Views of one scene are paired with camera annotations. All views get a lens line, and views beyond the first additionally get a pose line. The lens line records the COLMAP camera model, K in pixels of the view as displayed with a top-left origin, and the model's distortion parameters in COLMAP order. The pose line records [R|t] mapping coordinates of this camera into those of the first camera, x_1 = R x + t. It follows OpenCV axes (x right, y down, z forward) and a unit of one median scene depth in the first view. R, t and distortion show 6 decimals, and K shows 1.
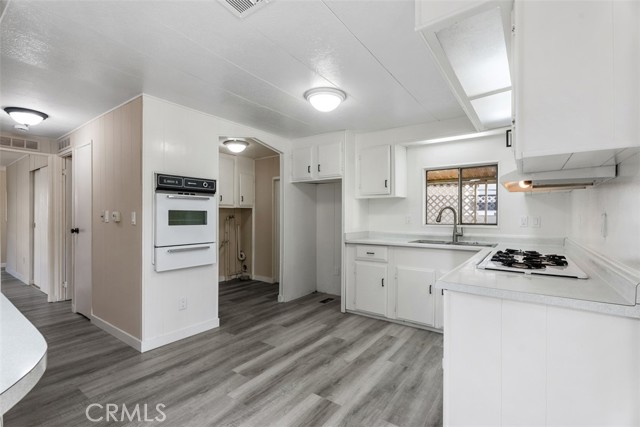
lens RADIAL K [[292.6, 0, 319.4], [0, 292.6, 215.4], [0, 0, 1]] dist [0.001941, -0.000141]
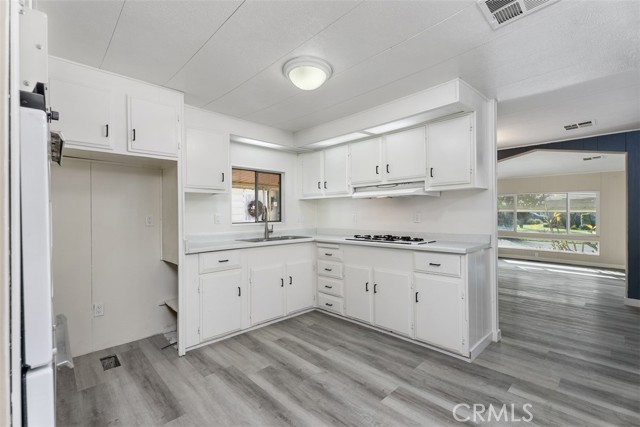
lens RADIAL K [[284.2, 0, 321.0], [0, 284.2, 213.7], [0, 0, 1]] dist [0.001684, -0.000140]
pose [[0.180893, -0.001030, 0.983502, -0.570174], [0.008476, 0.999964, -0.000512, -0.000288], [-0.983466, 0.008429, 0.180895, 0.605464]]
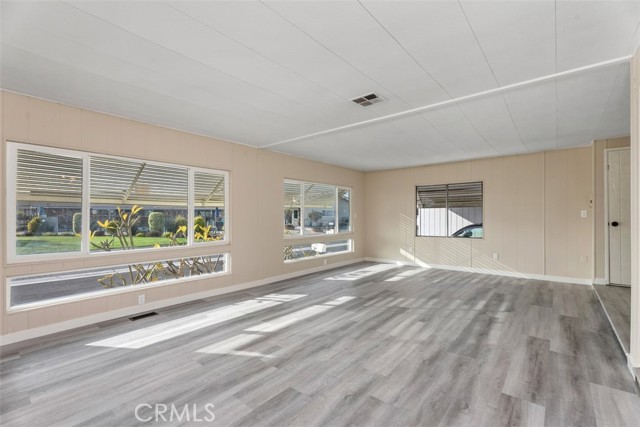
lens RADIAL K [[291.2, 0, 321.6], [0, 291.2, 208.3], [0, 0, 1]] dist [0.002911, -0.000638]
pose [[-0.997964, -0.000320, 0.063782, 1.391281], [-0.001355, 0.999868, -0.016174, 0.045061], [-0.063768, -0.016227, -0.997833, 0.280776]]
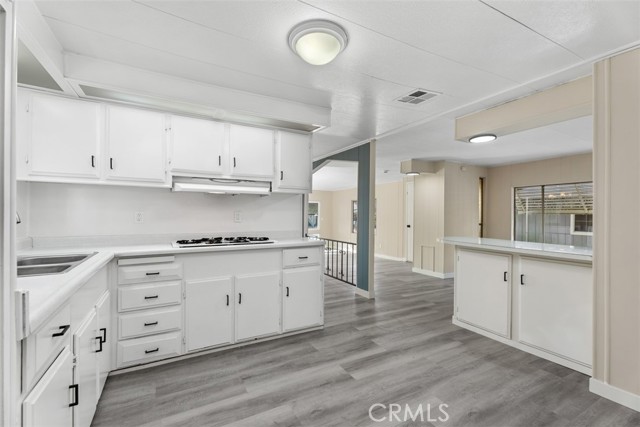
lens RADIAL K [[284.2, 0, 321.0], [0, 284.2, 213.7], [0, 0, 1]] dist [0.001684, -0.000140]
pose [[-0.901592, -0.007331, 0.432525, -0.208242], [-0.007581, 0.999971, 0.001147, 0.001321], [-0.432521, -0.002245, -0.901621, 1.182833]]
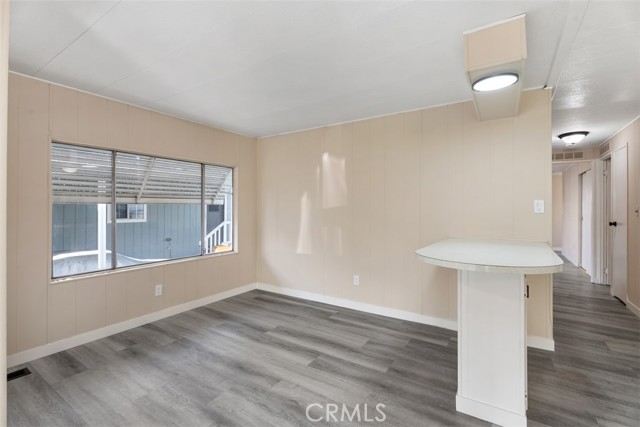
lens RADIAL K [[291.2, 0, 321.6], [0, 291.2, 208.3], [0, 0, 1]] dist [0.002911, -0.000638]
pose [[0.056062, -0.002530, -0.998424, 0.253981], [-0.006672, 0.999974, -0.002908, 0.002580], [0.998405, 0.006825, 0.056043, -0.210799]]
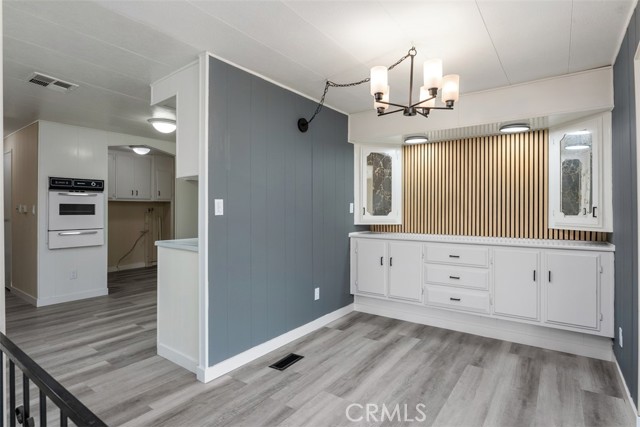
lens RADIAL K [[332.8, 0, 321.4], [0, 332.8, 207.2], [0, 0, 1]] dist [-0.004037, -0.001089]
pose [[0.999990, -0.003390, -0.003012, 0.569041], [0.003373, 0.999979, -0.005539, 0.008614], [0.003031, 0.005529, 0.999980, -0.431499]]
